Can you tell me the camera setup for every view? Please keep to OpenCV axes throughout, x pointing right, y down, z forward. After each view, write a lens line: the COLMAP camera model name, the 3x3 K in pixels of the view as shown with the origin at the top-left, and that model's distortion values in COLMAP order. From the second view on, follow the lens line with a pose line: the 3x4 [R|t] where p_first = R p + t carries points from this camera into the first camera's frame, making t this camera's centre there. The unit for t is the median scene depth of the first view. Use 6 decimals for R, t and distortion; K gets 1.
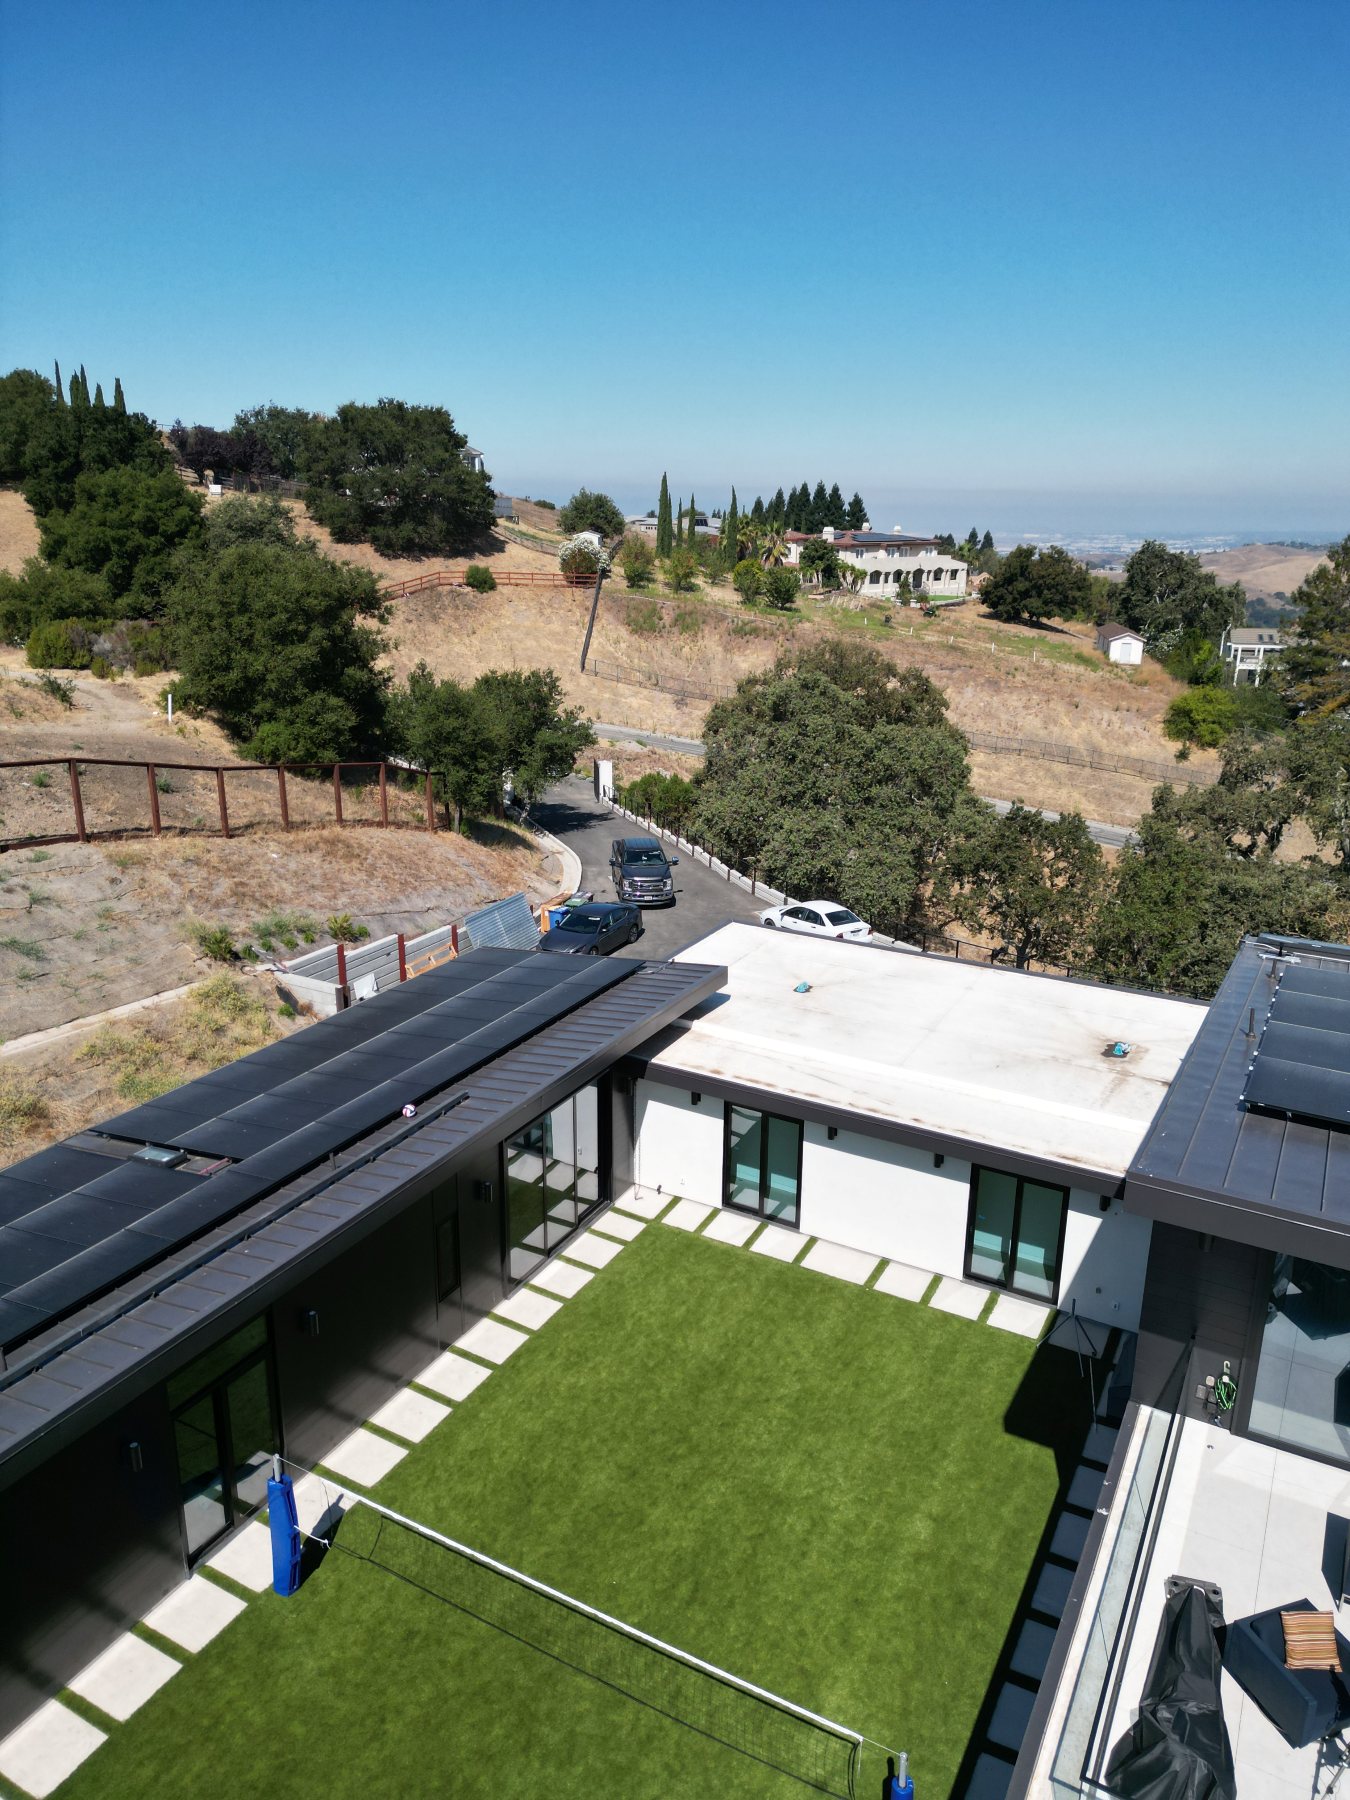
lens RADIAL K [[1272.4, 0, 675.0], [0, 1272.4, 900.0], [0, 0, 1]] dist [0.053332, -0.033672]
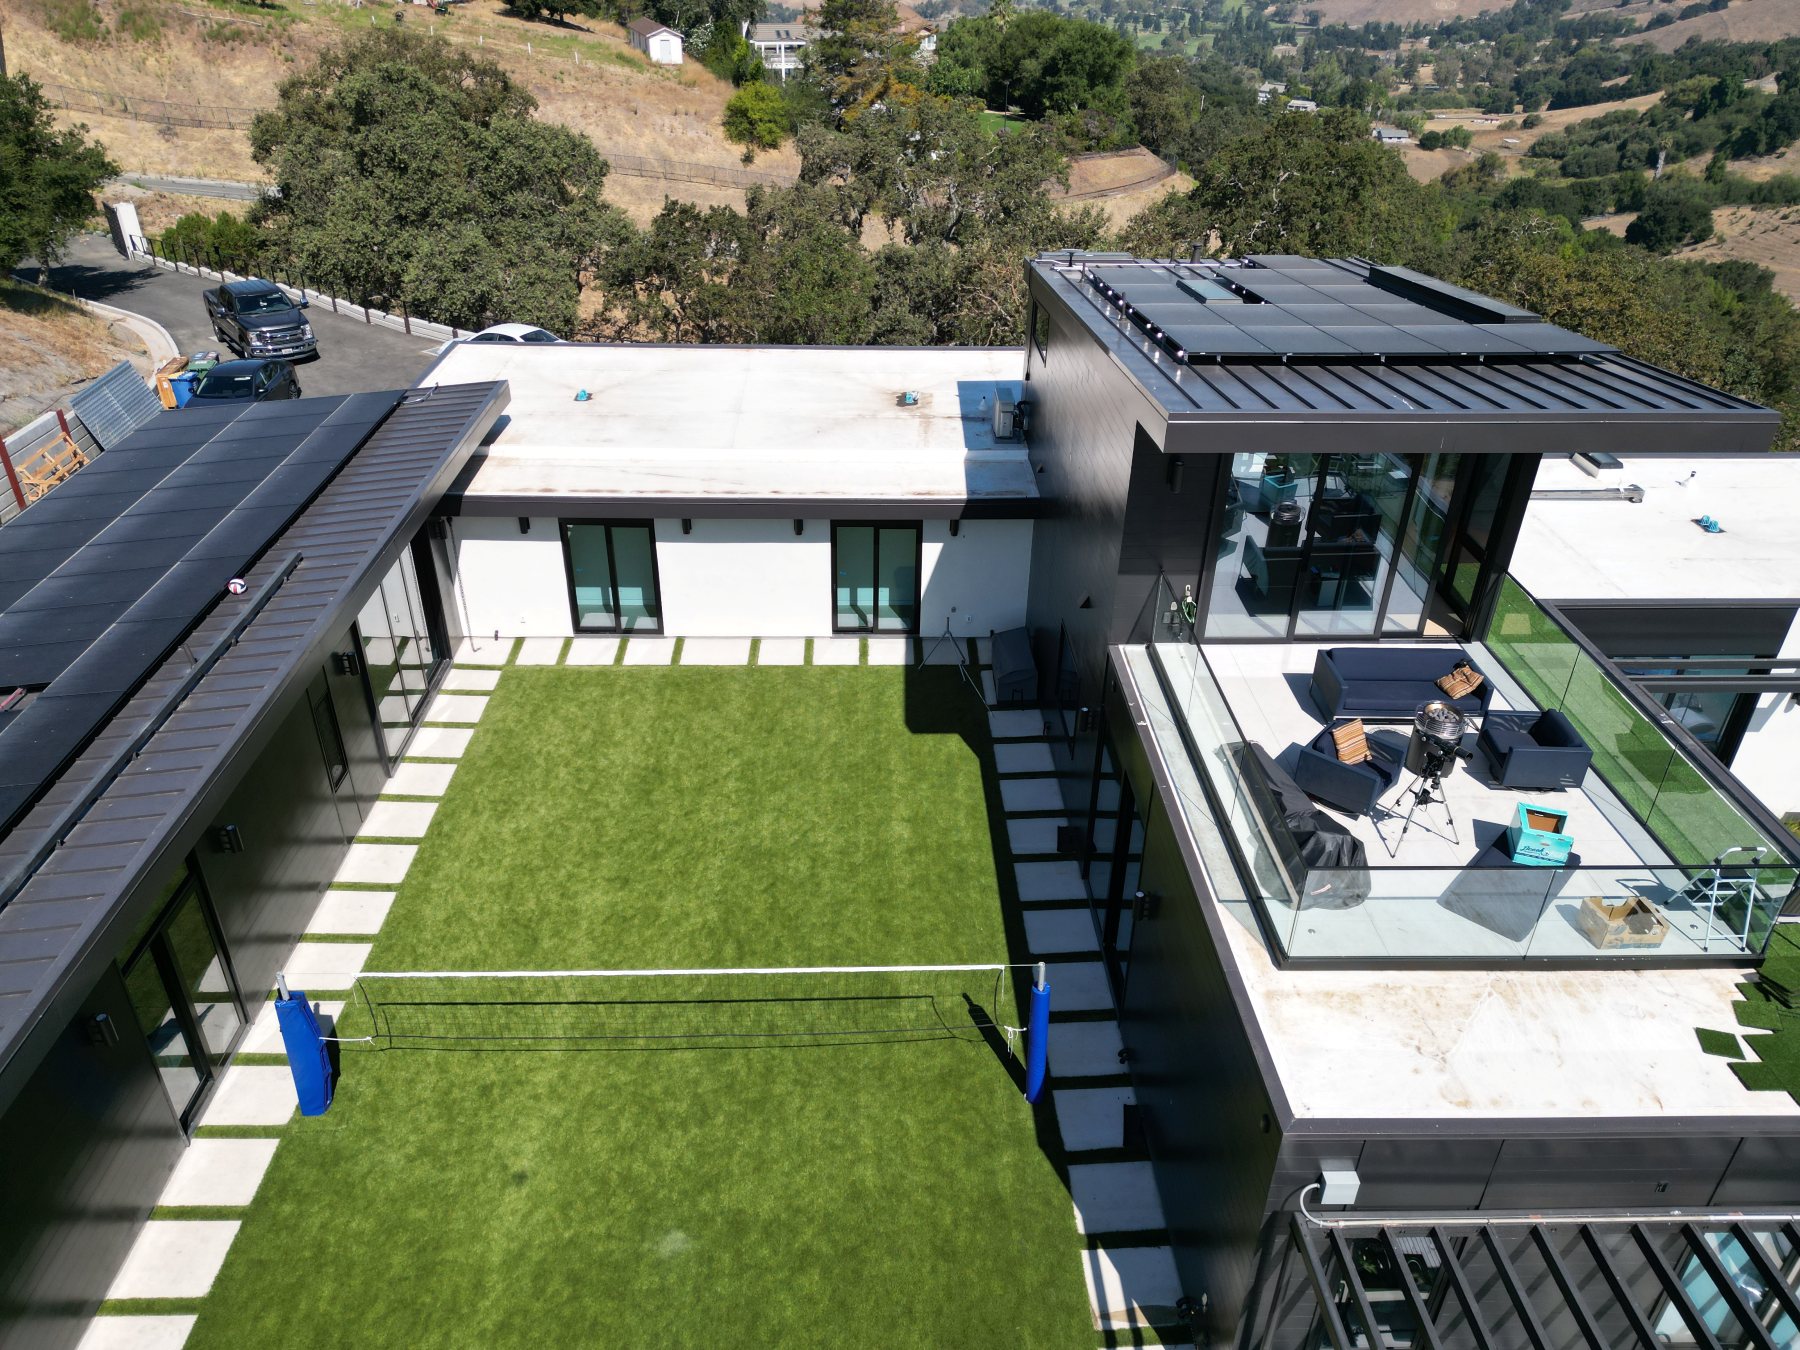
lens RADIAL K [[1272.4, 0, 900.0], [0, 1272.4, 675.0], [0, 0, 1]] dist [0.053332, -0.033672]
pose [[0.860608, -0.257165, 0.439567, -0.150862], [0.143227, 0.950520, 0.275677, 0.036540], [-0.488712, -0.174292, 0.854858, 0.057454]]
